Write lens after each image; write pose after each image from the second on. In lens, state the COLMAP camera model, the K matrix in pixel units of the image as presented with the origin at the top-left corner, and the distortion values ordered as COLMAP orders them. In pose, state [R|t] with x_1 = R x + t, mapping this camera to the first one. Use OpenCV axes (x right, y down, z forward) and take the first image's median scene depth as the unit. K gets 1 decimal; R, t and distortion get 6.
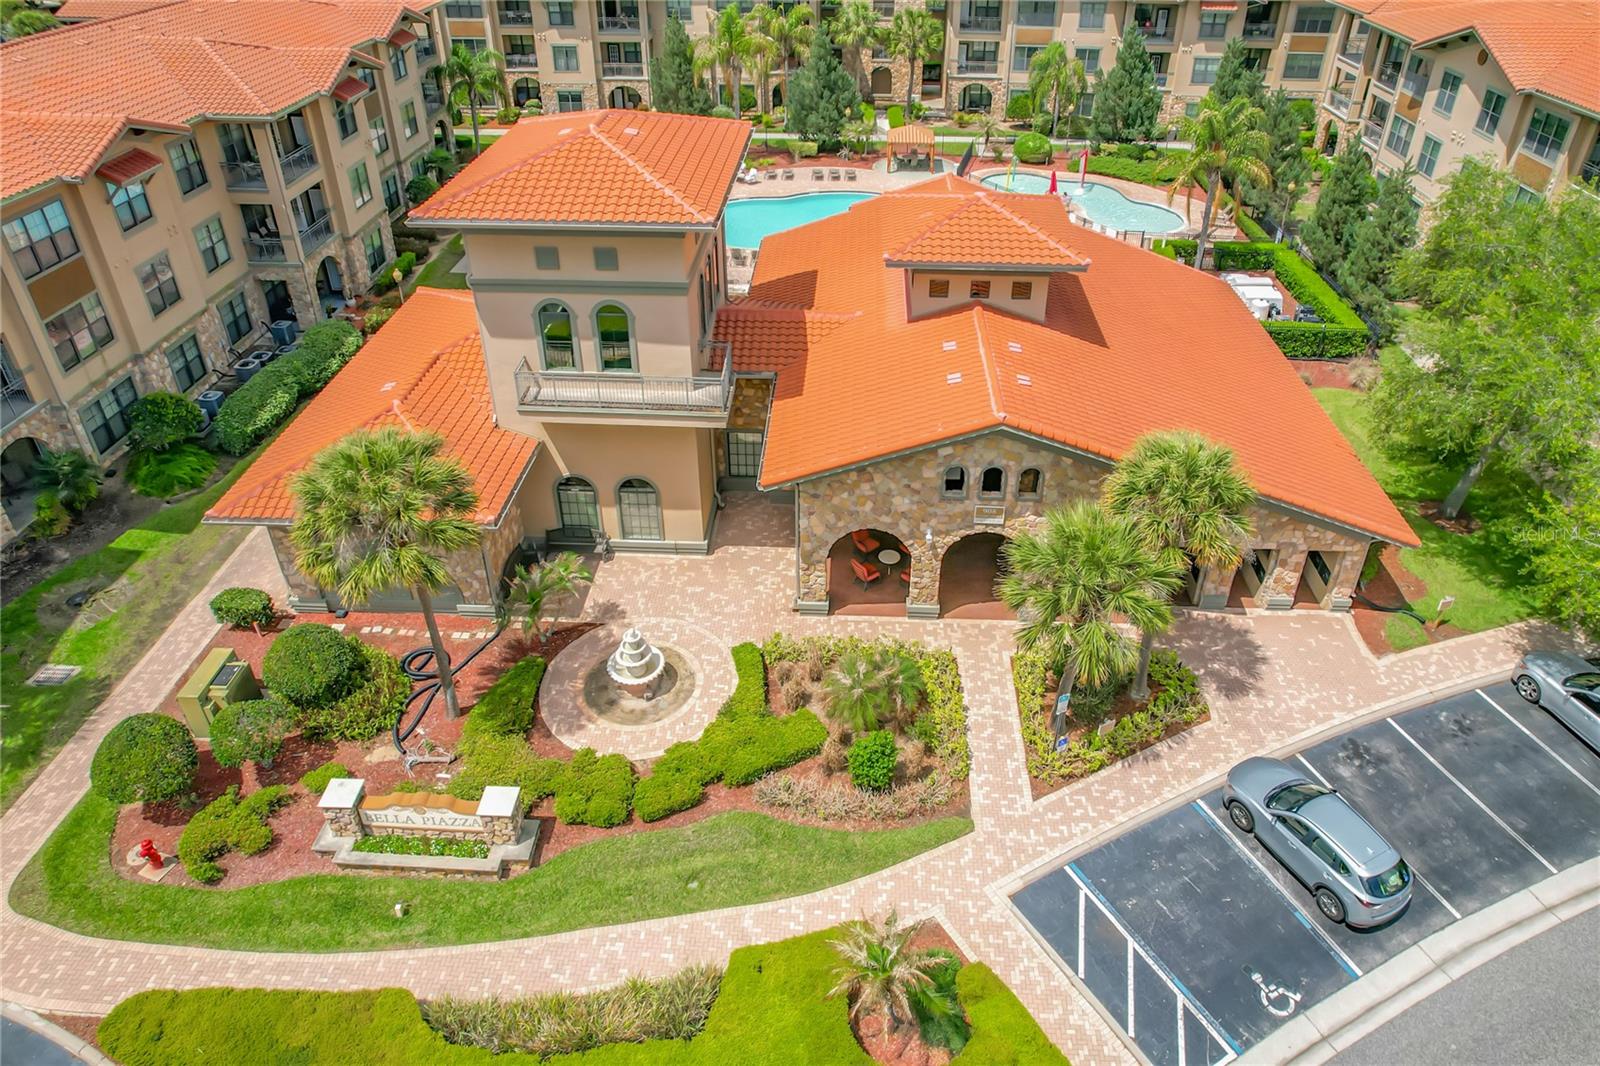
lens RADIAL K [[1015.4, 0, 844.5], [0, 1015.4, 531.2], [0, 0, 1]] dist [-0.083478, 0.066518]
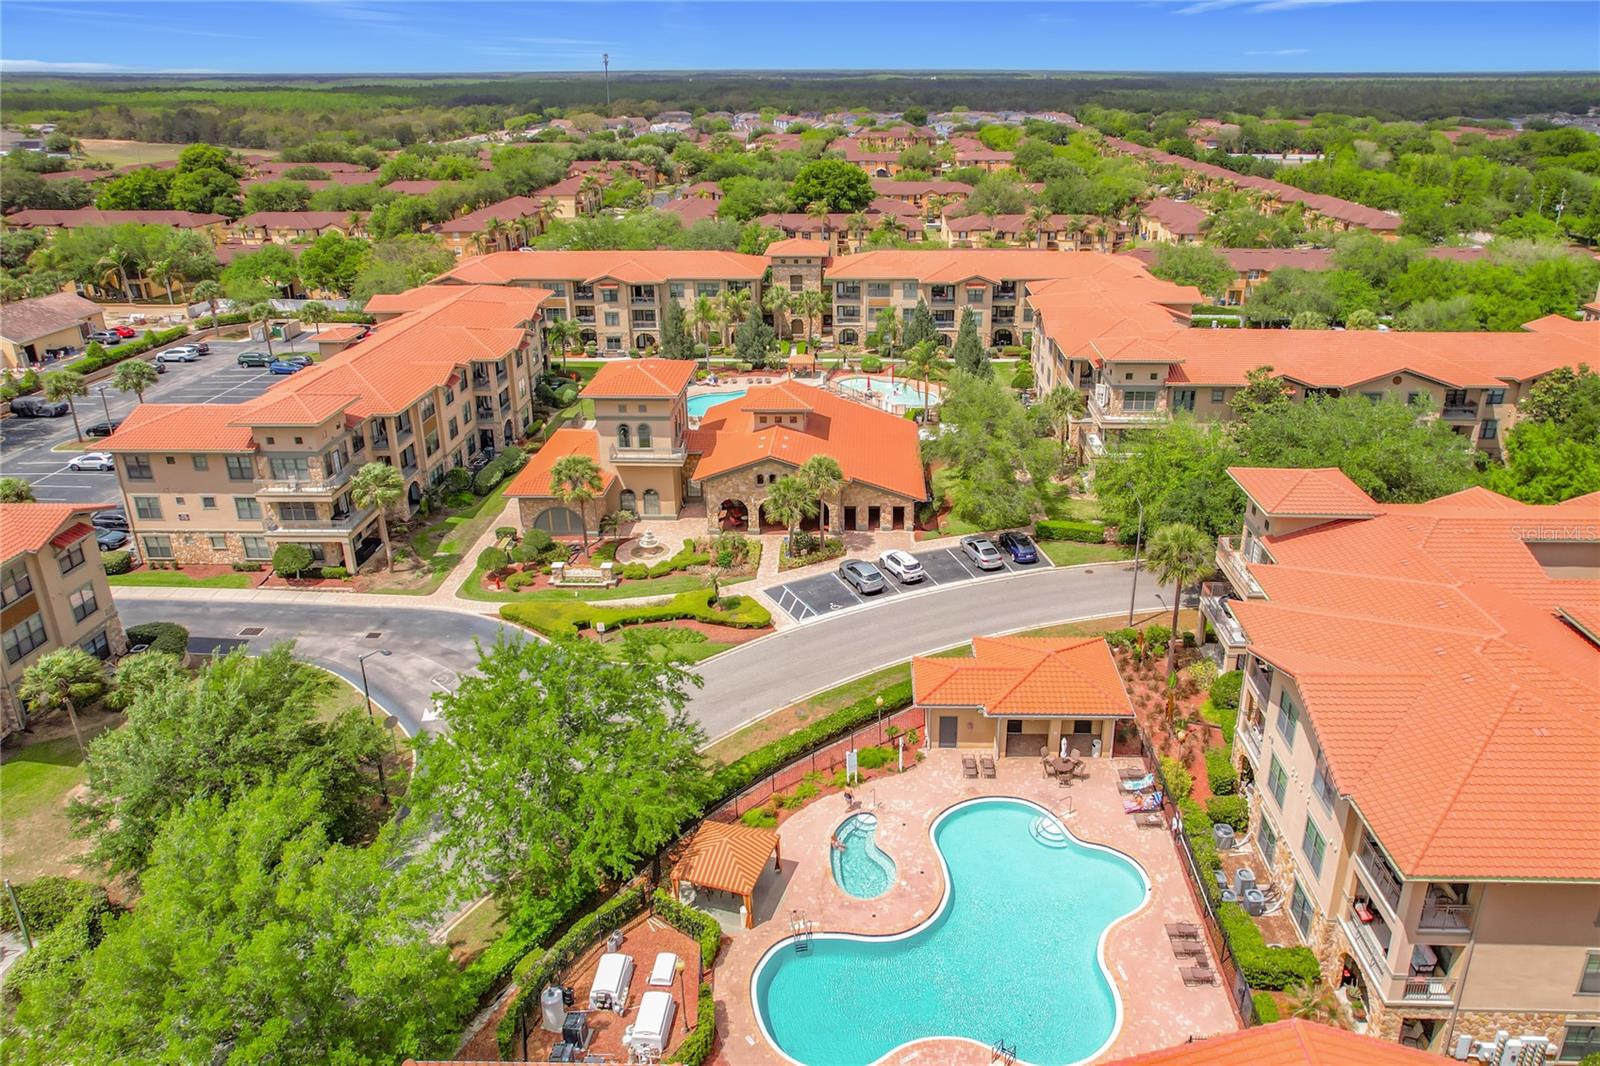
lens RADIAL K [[1015.4, 0, 844.5], [0, 1015.4, 531.2], [0, 0, 1]] dist [-0.083478, 0.066518]
pose [[0.999874, -0.015002, -0.005238, 0.266023], [0.013704, 0.980972, -0.193666, 0.483548], [0.008044, 0.193570, 0.981054, -1.334866]]
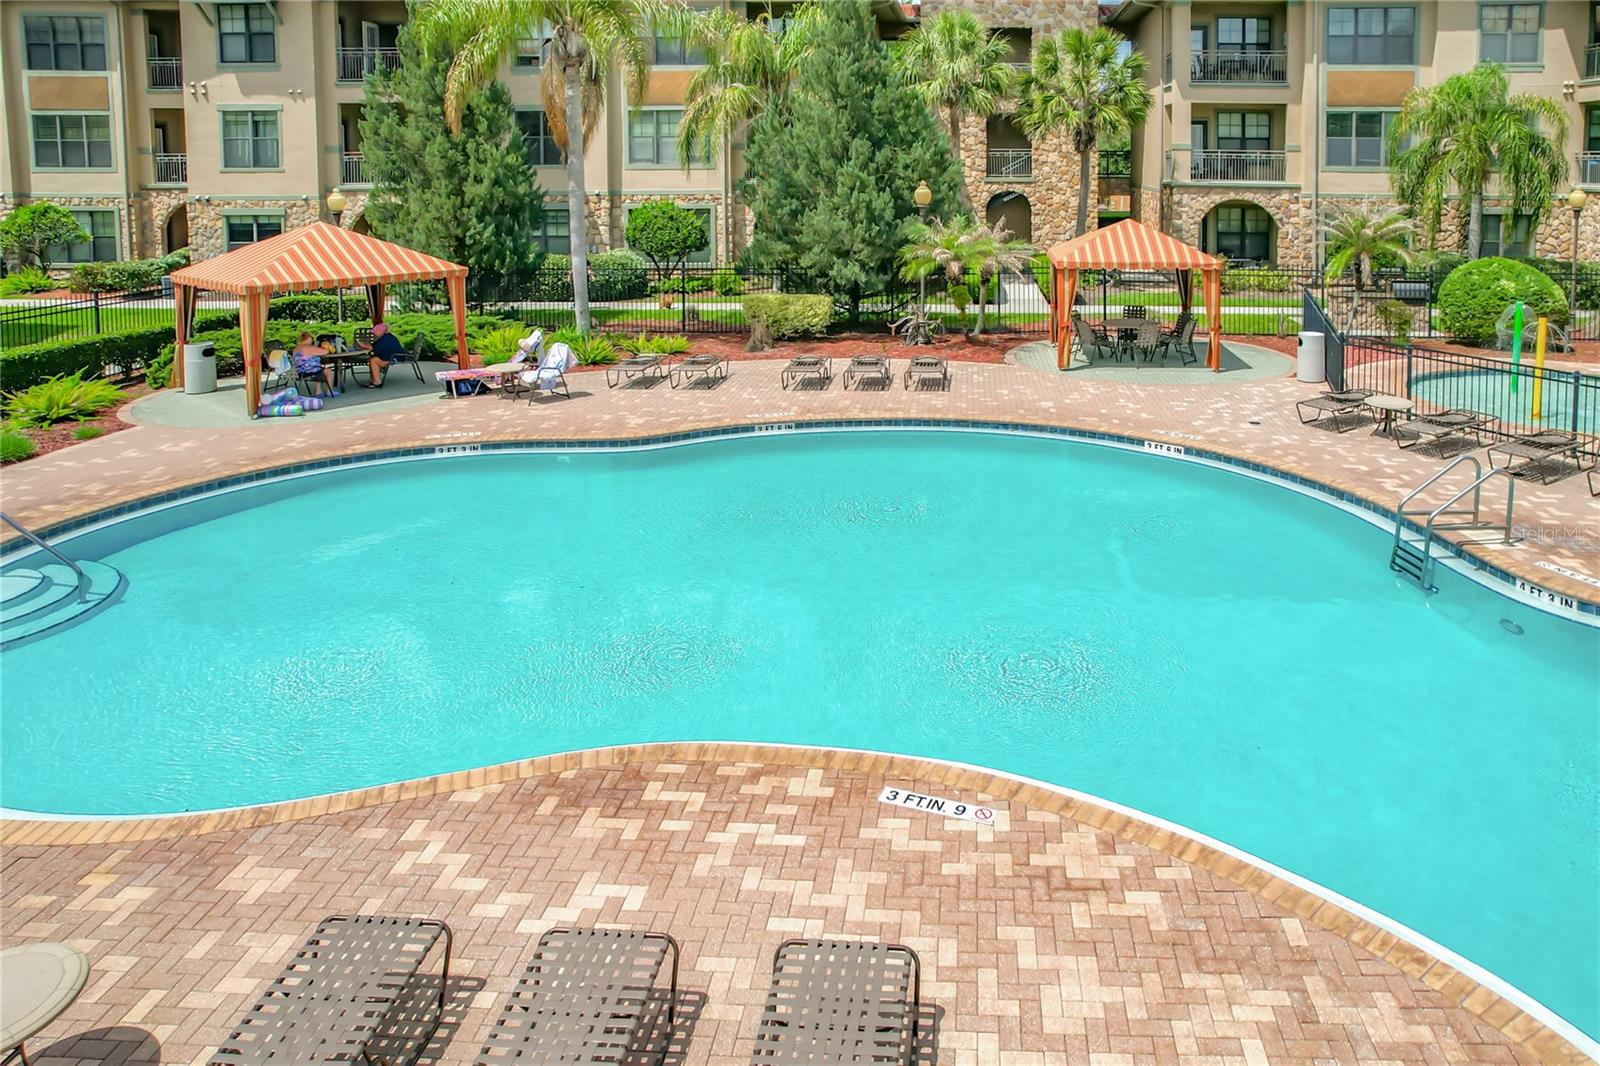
lens RADIAL K [[1015.4, 0, 844.5], [0, 1015.4, 531.2], [0, 0, 1]] dist [-0.083478, 0.066518]
pose [[0.995125, 0.004491, -0.098517, 0.018408], [-0.029989, 0.965435, -0.258913, -0.421676], [0.093949, 0.260606, 0.960863, 1.307986]]
